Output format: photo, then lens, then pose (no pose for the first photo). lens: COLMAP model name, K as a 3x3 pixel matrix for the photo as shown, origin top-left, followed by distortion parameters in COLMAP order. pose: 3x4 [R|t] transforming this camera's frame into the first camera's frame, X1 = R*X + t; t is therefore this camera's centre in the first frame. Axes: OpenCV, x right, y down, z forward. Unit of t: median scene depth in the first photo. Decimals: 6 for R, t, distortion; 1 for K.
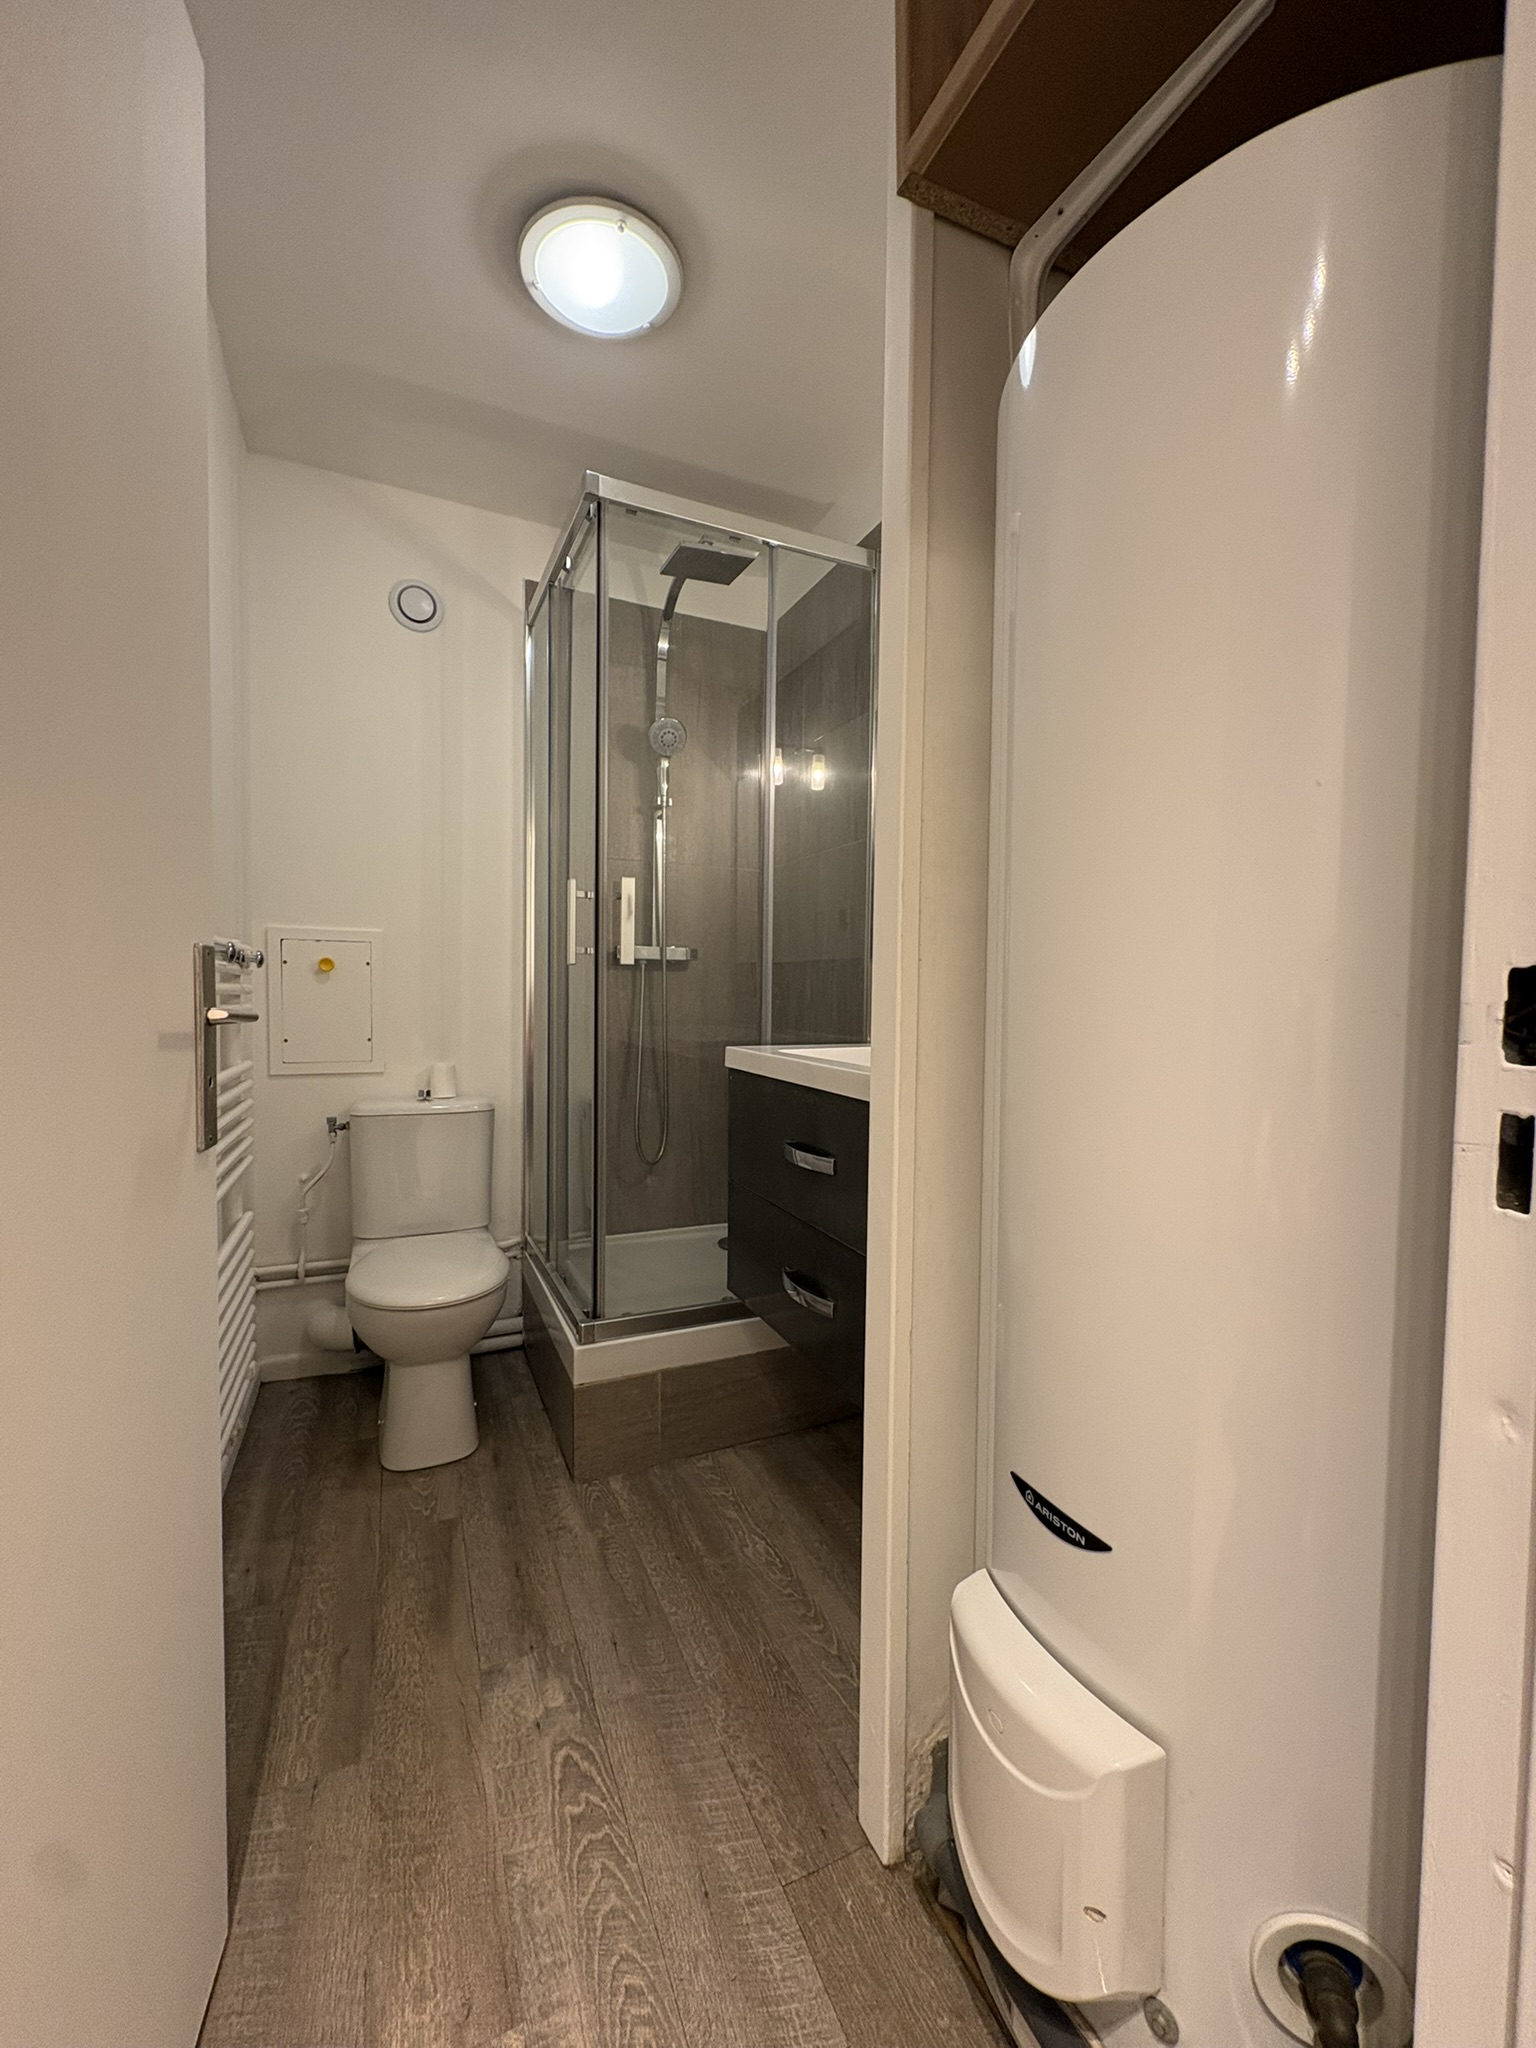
lens RADIAL K [[817.8, 0, 770.2], [0, 817.8, 1022.0], [0, 0, 1]] dist [0.000814, -0.003316]
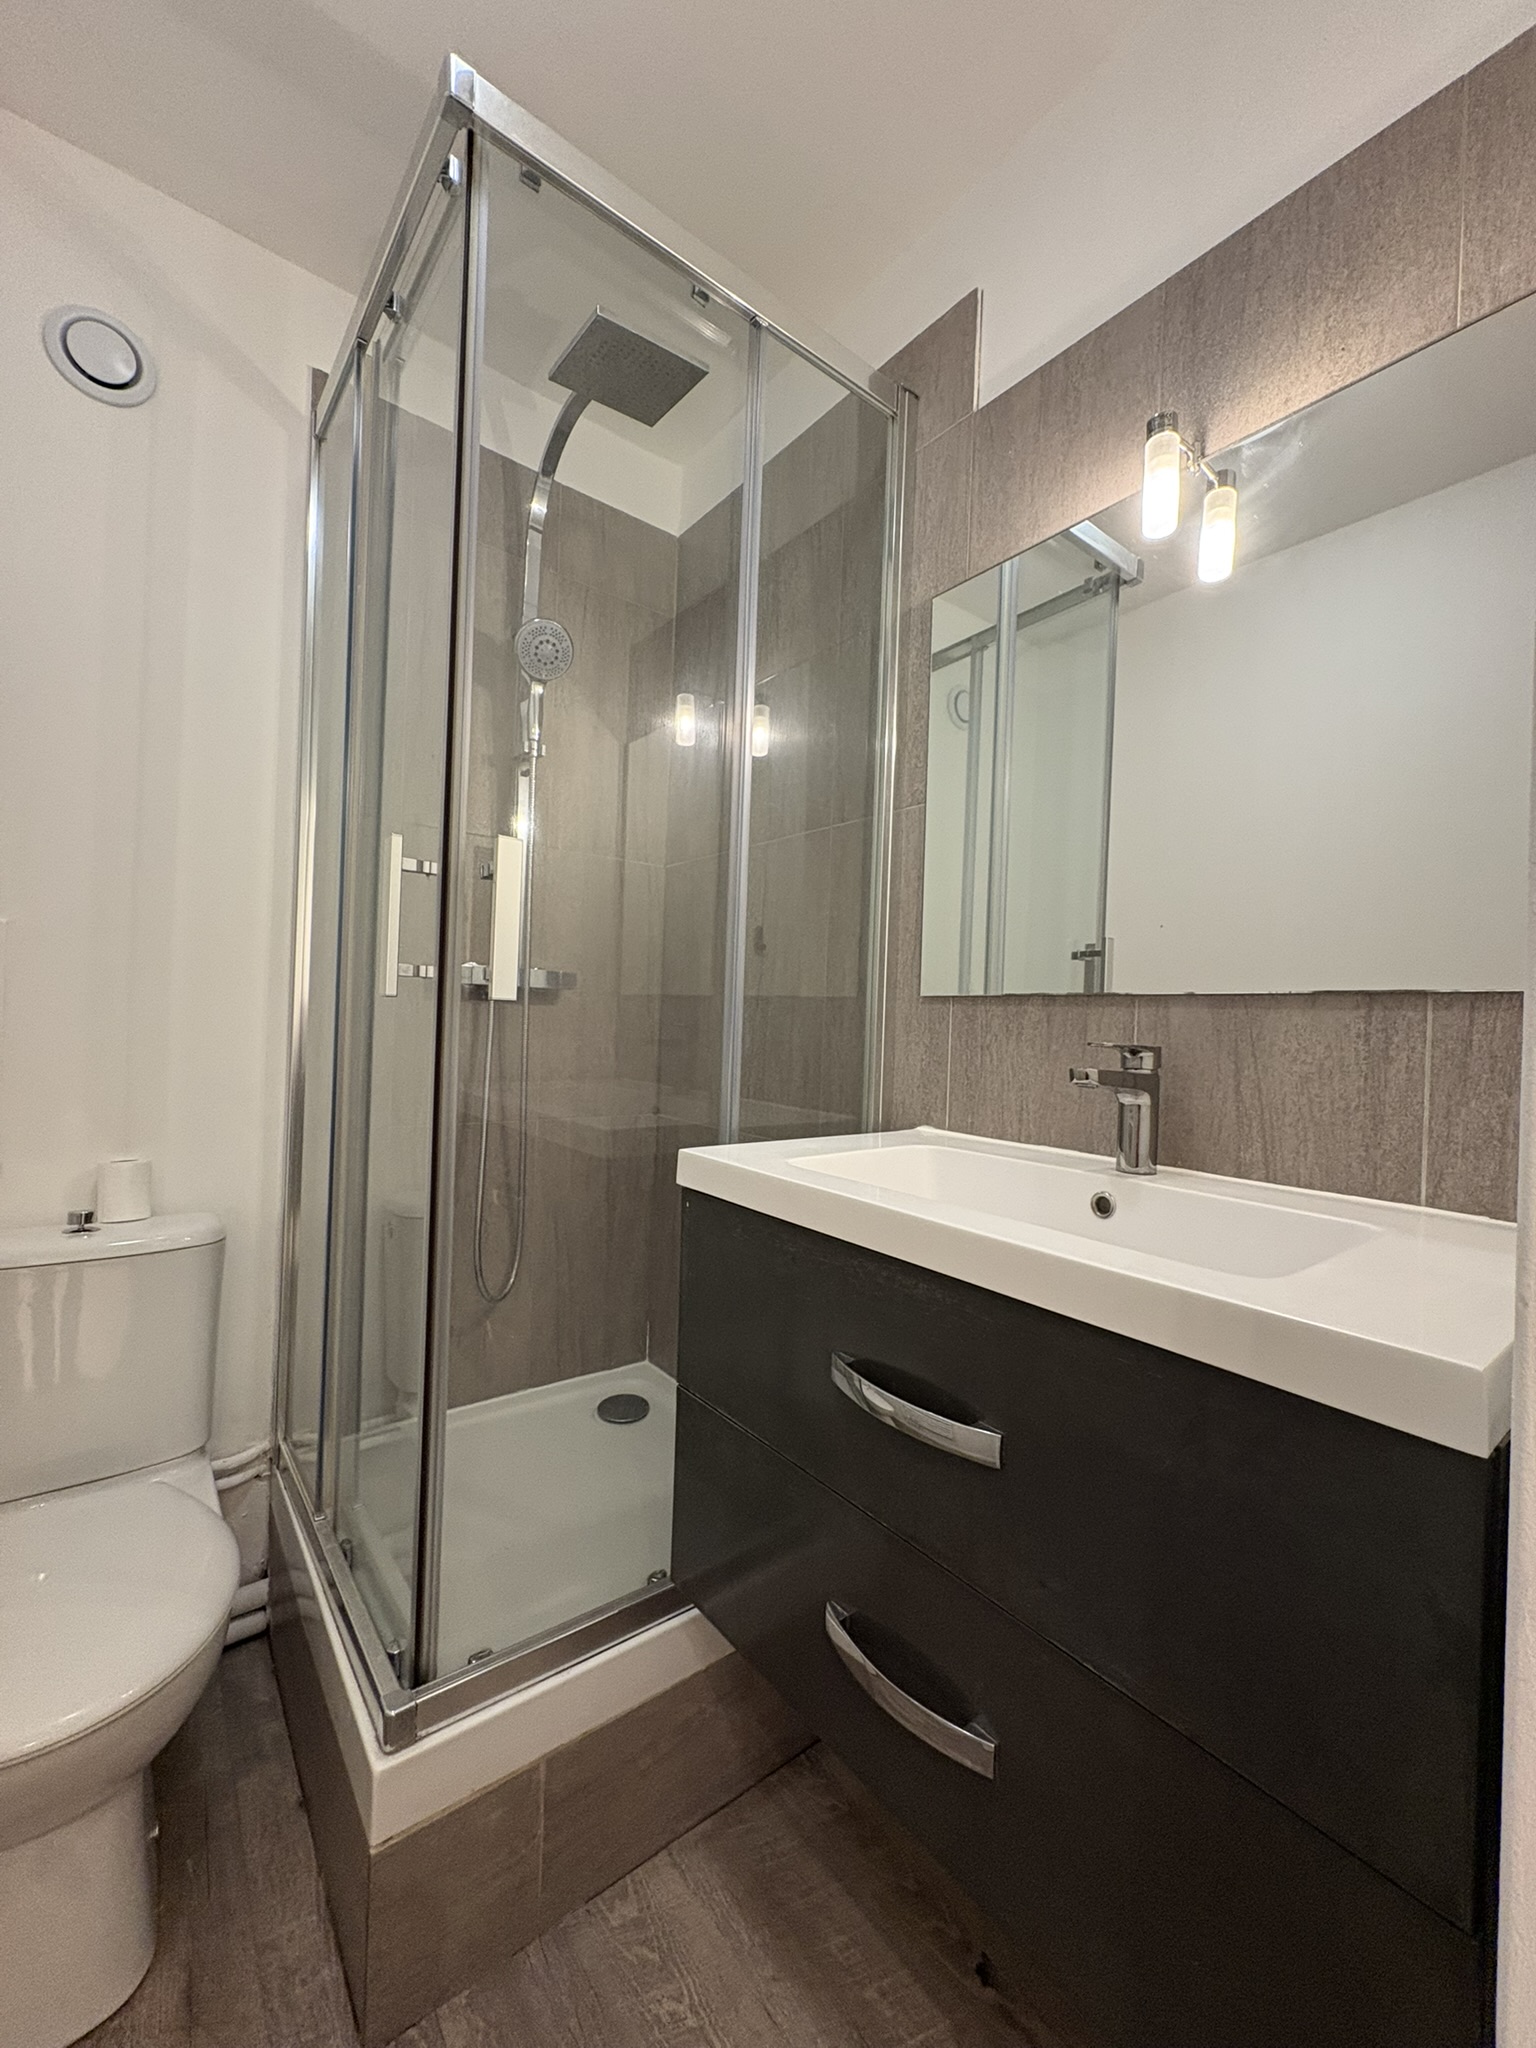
lens RADIAL K [[815.5, 0, 770.5], [0, 815.5, 1022.6], [0, 0, 1]] dist [0.000174, 0.000246]
pose [[0.971772, 0.021513, 0.234940, -0.105742], [-0.014333, 0.999378, -0.032229, -0.033853], [-0.235487, 0.027952, 0.971475, 0.361014]]
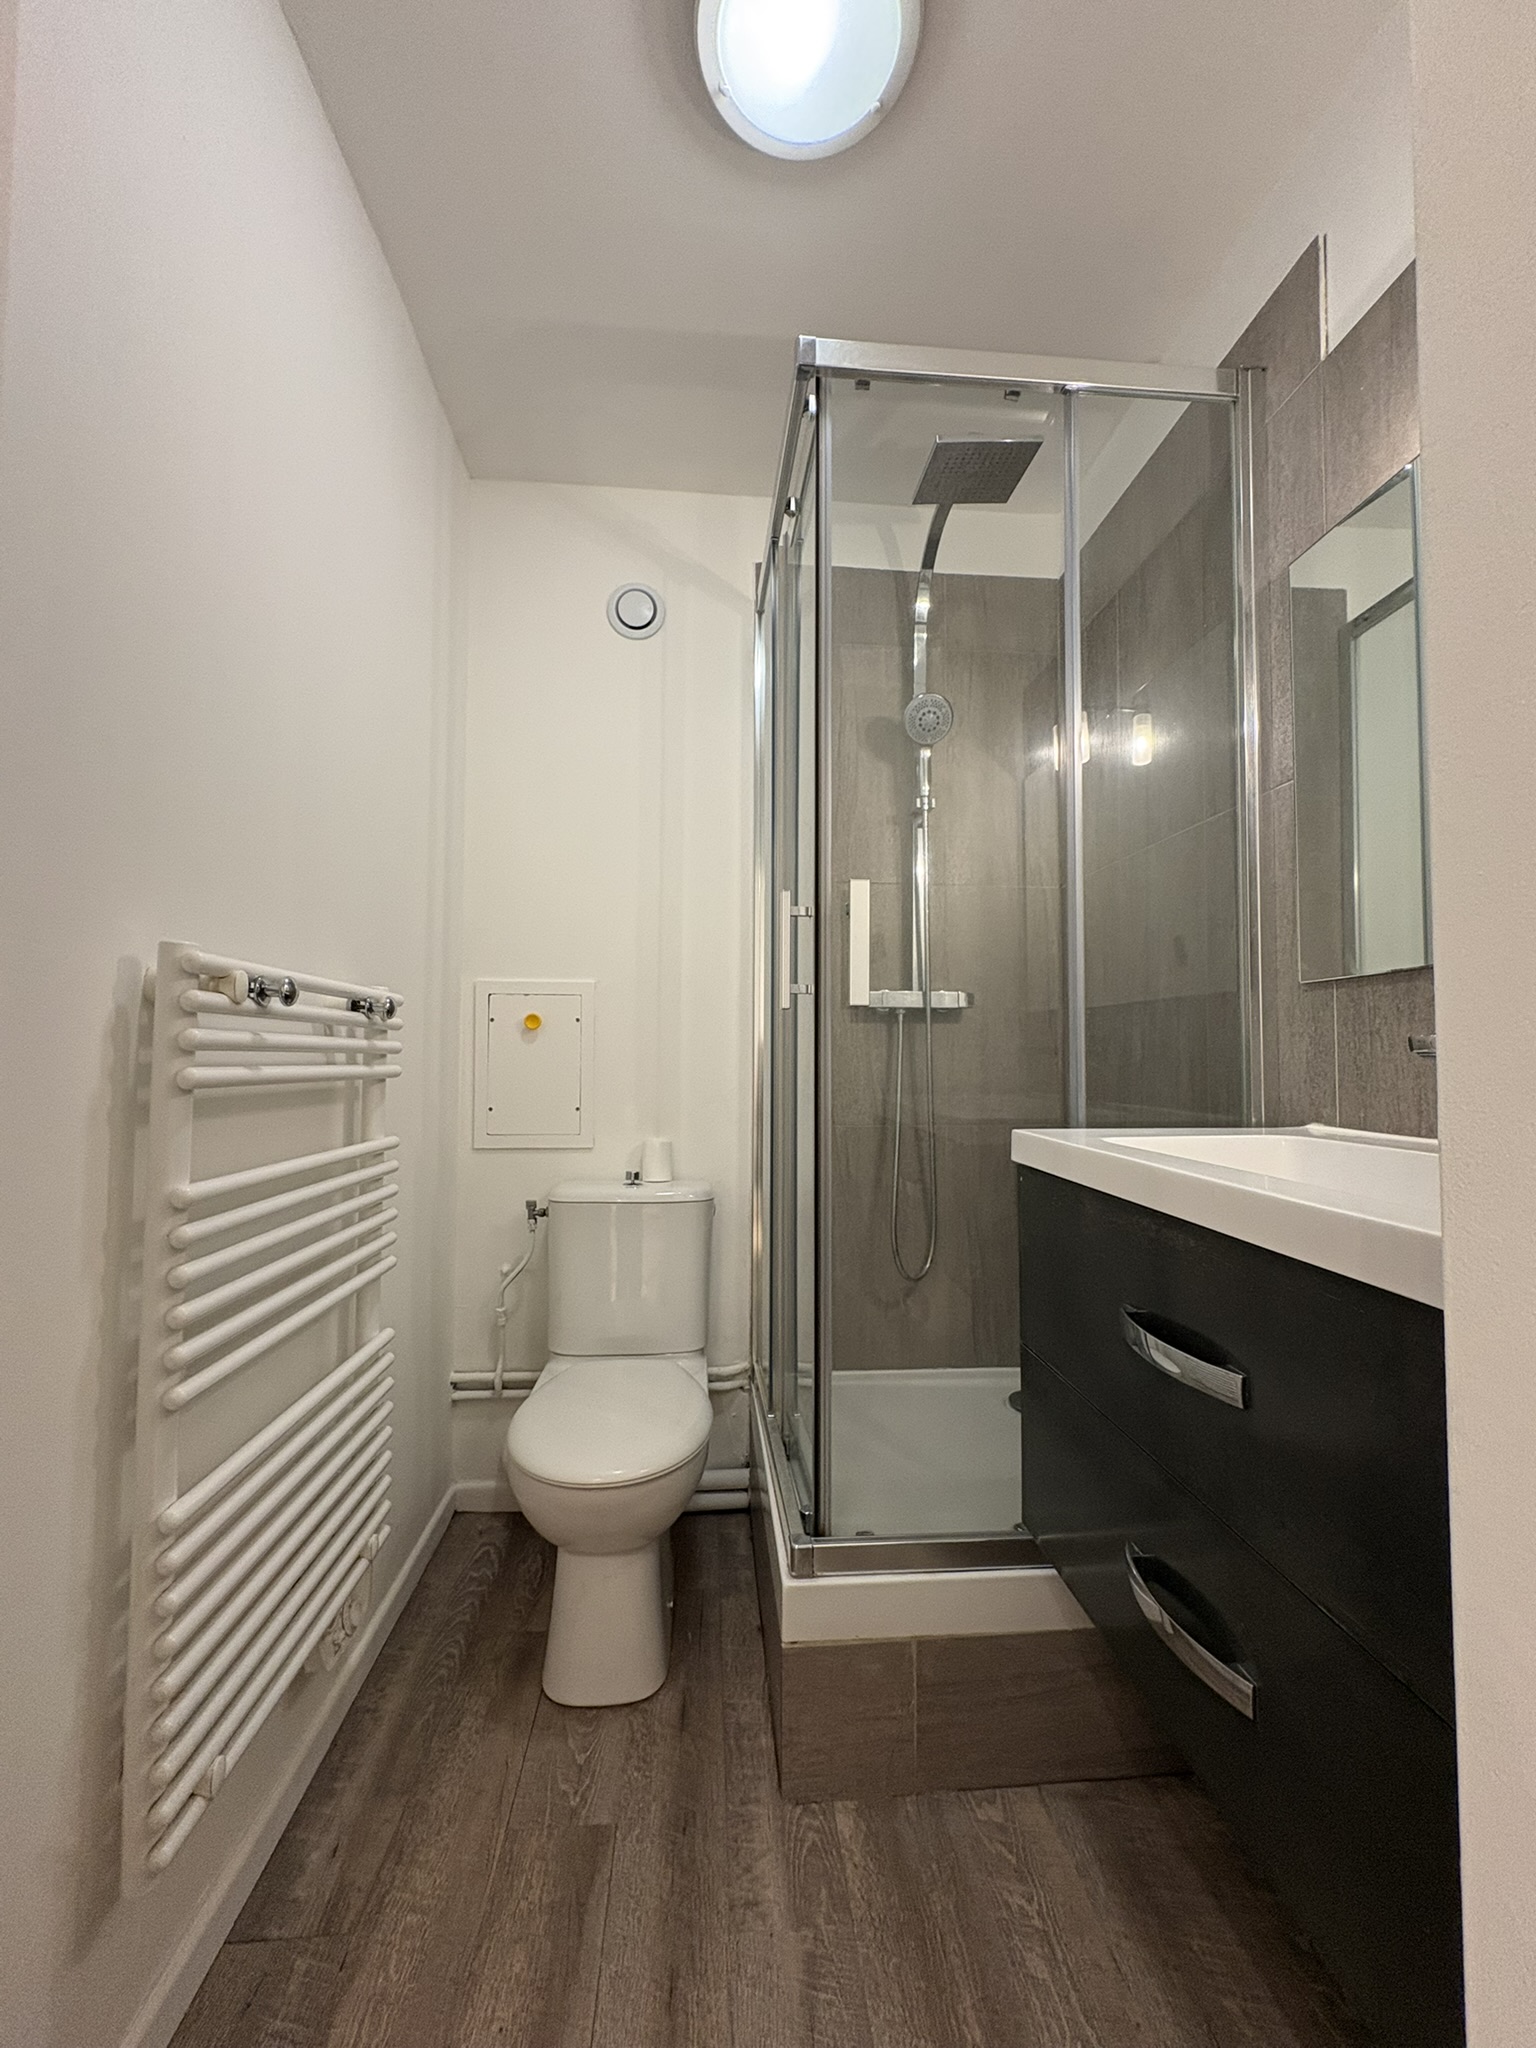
lens RADIAL K [[815.5, 0, 770.5], [0, 815.5, 1022.6], [0, 0, 1]] dist [0.000174, 0.000246]
pose [[0.939893, -0.022778, -0.340710, -0.010462], [-0.004377, 0.996887, -0.078721, -0.002341], [0.341442, 0.075480, 0.936867, 0.274169]]
